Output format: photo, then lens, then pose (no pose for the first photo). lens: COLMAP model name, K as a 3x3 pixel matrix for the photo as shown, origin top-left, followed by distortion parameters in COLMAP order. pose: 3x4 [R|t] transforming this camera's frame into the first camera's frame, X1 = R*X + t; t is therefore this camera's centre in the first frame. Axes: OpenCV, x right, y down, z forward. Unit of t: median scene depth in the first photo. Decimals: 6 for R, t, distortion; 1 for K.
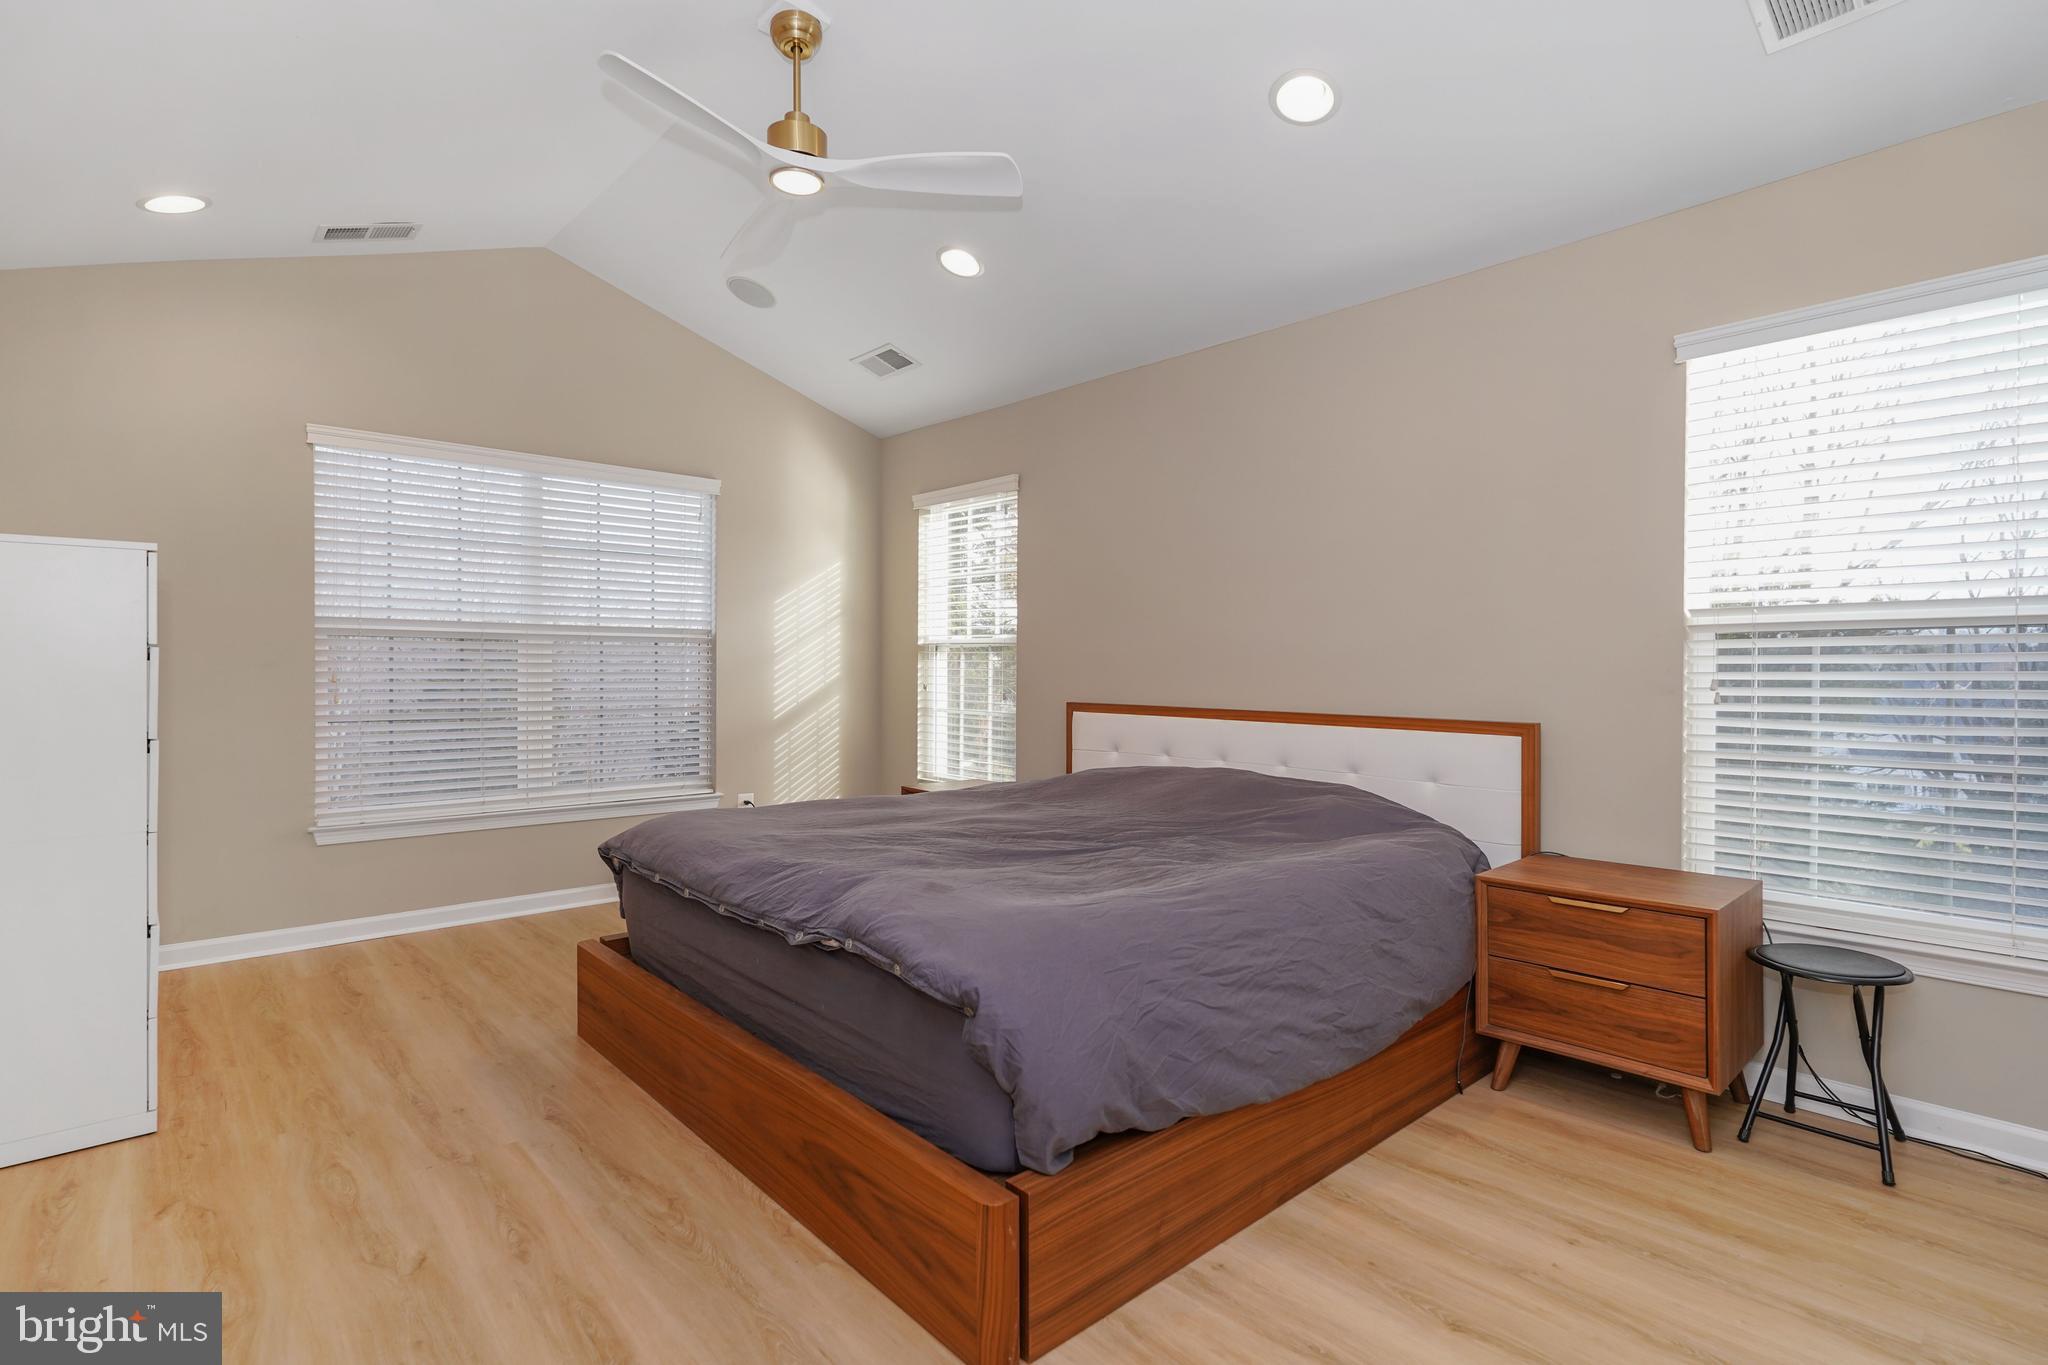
lens RADIAL K [[979.5, 0, 1024.0], [0, 979.5, 682.5], [0, 0, 1]] dist [0.005242, 0.000127]
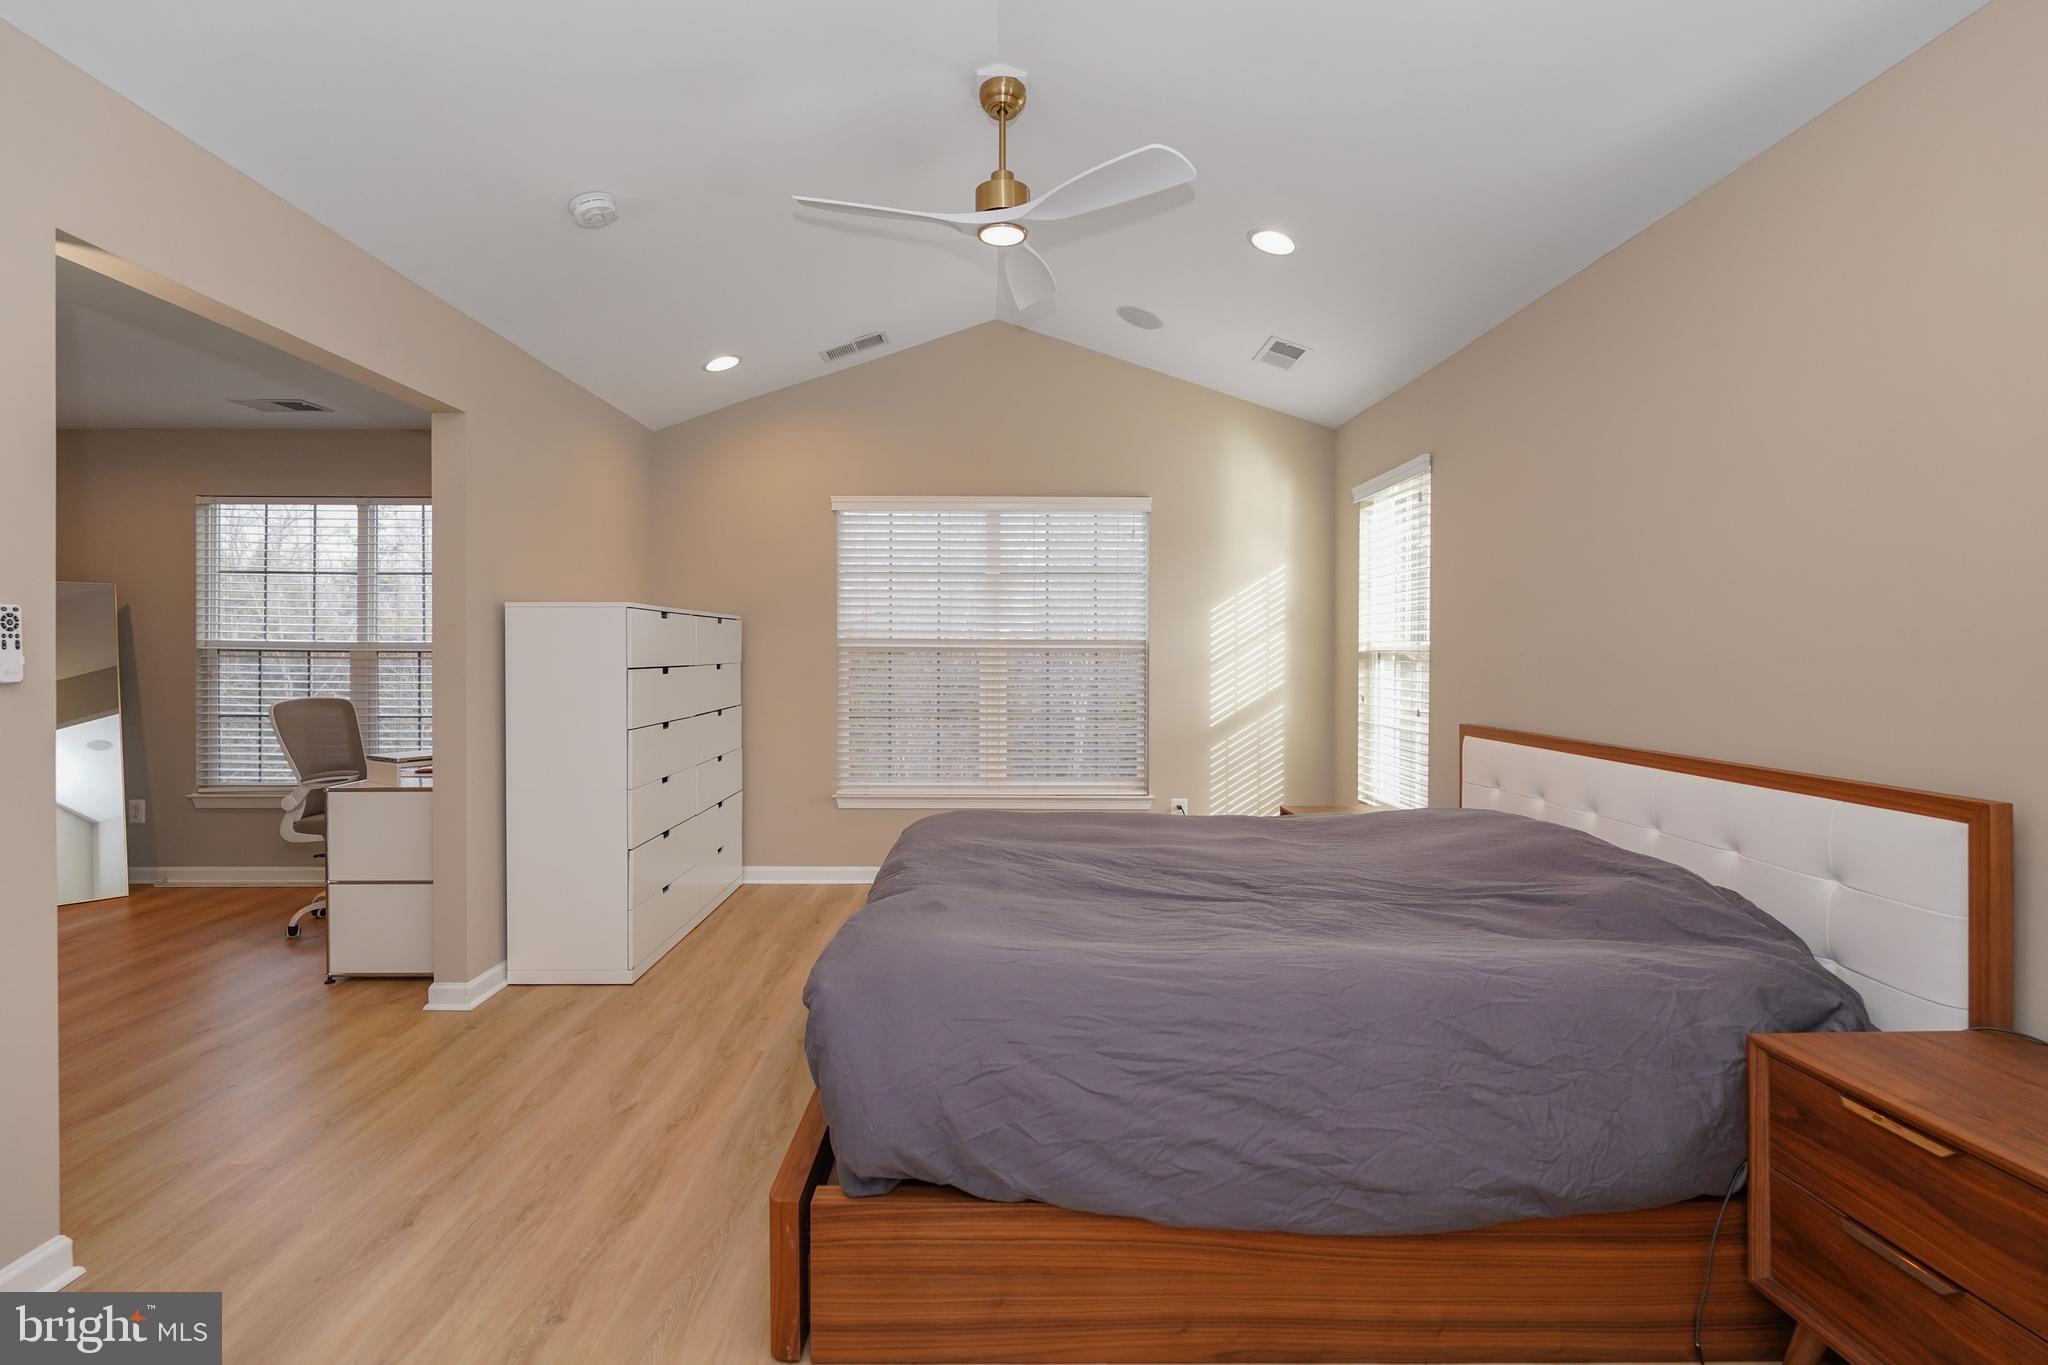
lens RADIAL K [[992.9, 0, 1025.0], [0, 992.9, 676.5], [0, 0, 1]] dist [0.003427, -0.000507]
pose [[0.750795, 0.009468, -0.660467, 0.475460], [-0.009119, 0.999951, 0.003968, -0.029141], [0.660472, 0.003044, 0.750844, 0.185883]]
